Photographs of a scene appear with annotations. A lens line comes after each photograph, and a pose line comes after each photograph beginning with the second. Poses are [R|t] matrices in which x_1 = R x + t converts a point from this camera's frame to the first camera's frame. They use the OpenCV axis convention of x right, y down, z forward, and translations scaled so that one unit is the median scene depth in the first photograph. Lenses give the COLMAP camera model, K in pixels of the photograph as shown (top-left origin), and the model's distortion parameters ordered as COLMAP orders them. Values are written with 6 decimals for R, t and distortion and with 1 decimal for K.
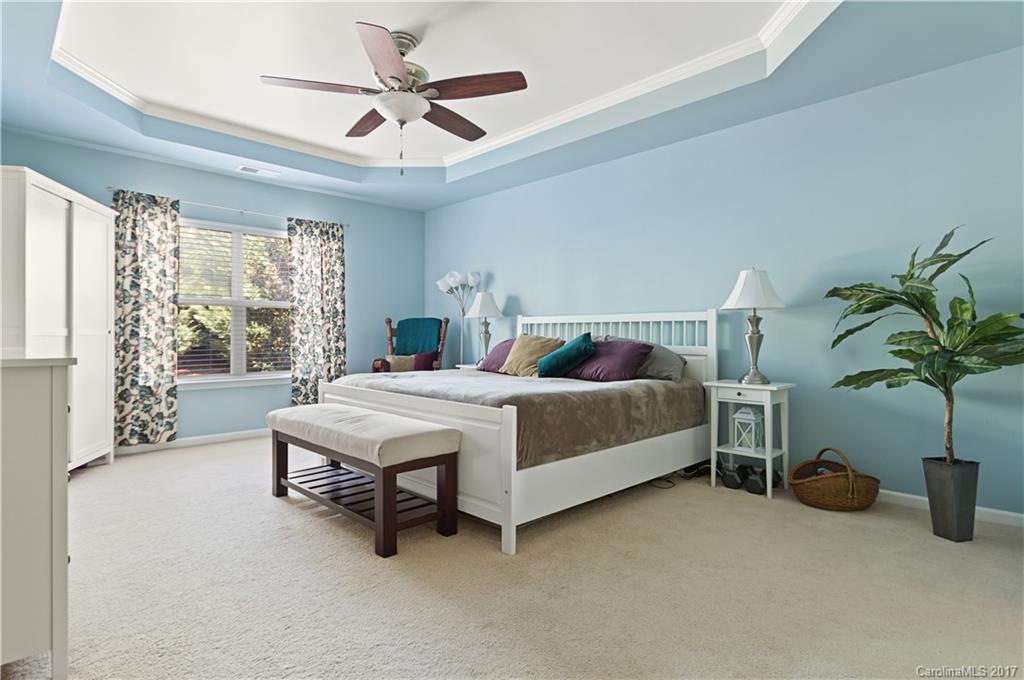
lens RADIAL K [[526.7, 0, 508.2], [0, 526.7, 333.7], [0, 0, 1]] dist [-0.000769, -0.000063]
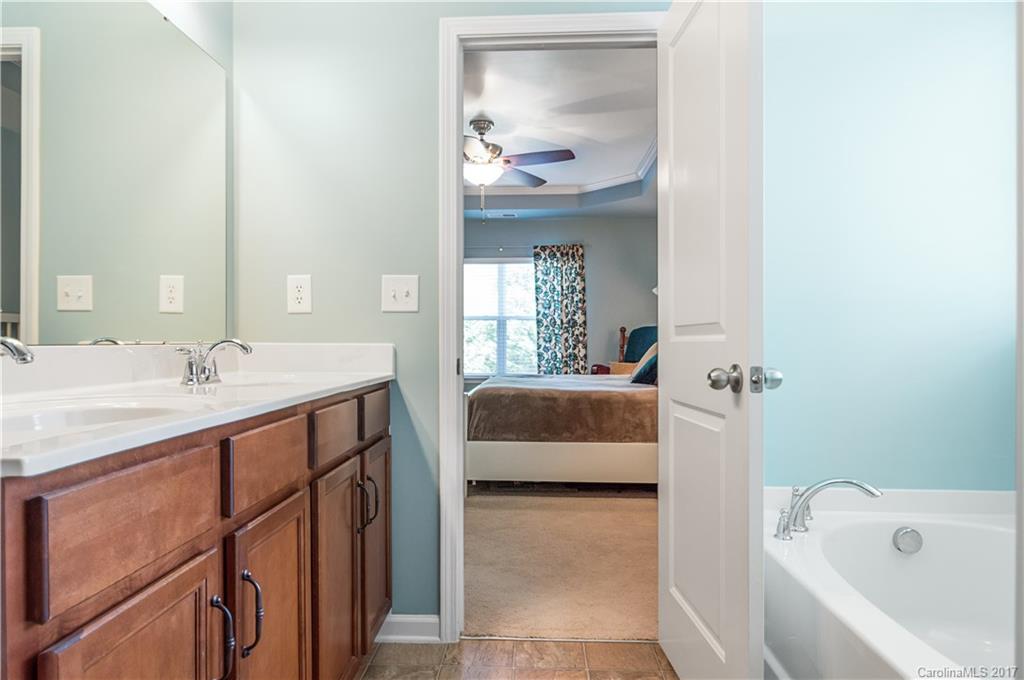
lens RADIAL K [[630.3, 0, 512.0], [0, 630.3, 340.0], [0, 0, 1]] dist [-0.000411, -0.000127]
pose [[0.687545, -0.003625, -0.726133, 0.601244], [0.002760, 0.999993, -0.002379, -0.001068], [0.726137, -0.000368, 0.687550, -0.034293]]
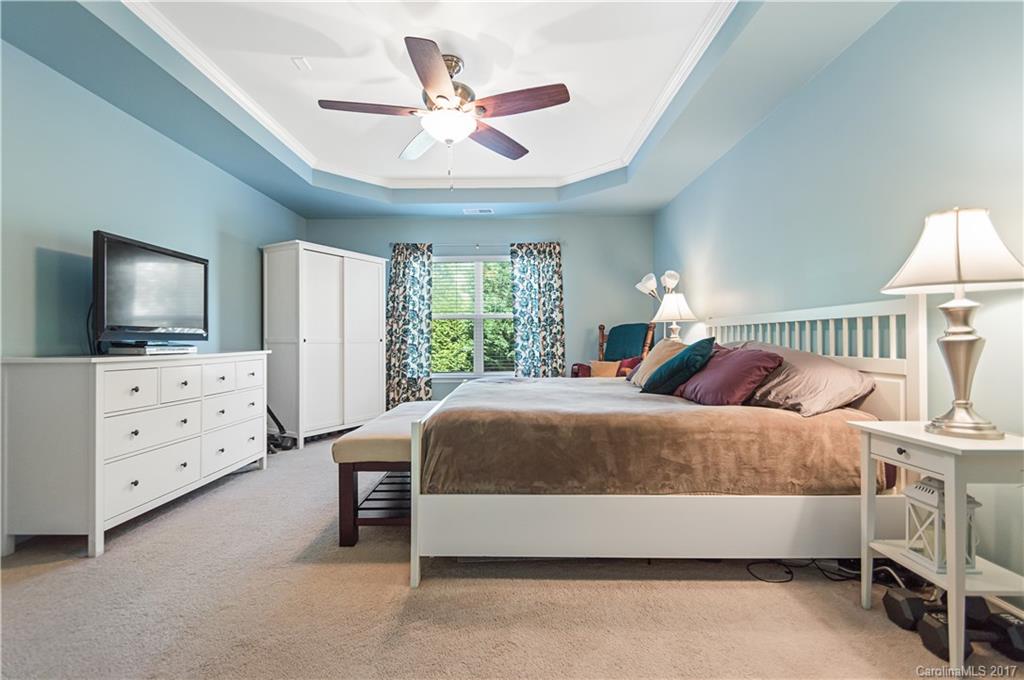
lens RADIAL K [[458.3, 0, 505.5], [0, 458.3, 337.1], [0, 0, 1]] dist [-0.000824, -0.000310]
pose [[0.712618, -0.010365, -0.701476, 0.305461], [0.007933, 0.999946, -0.006716, -0.000667], [0.701508, -0.000779, 0.712661, 0.246997]]
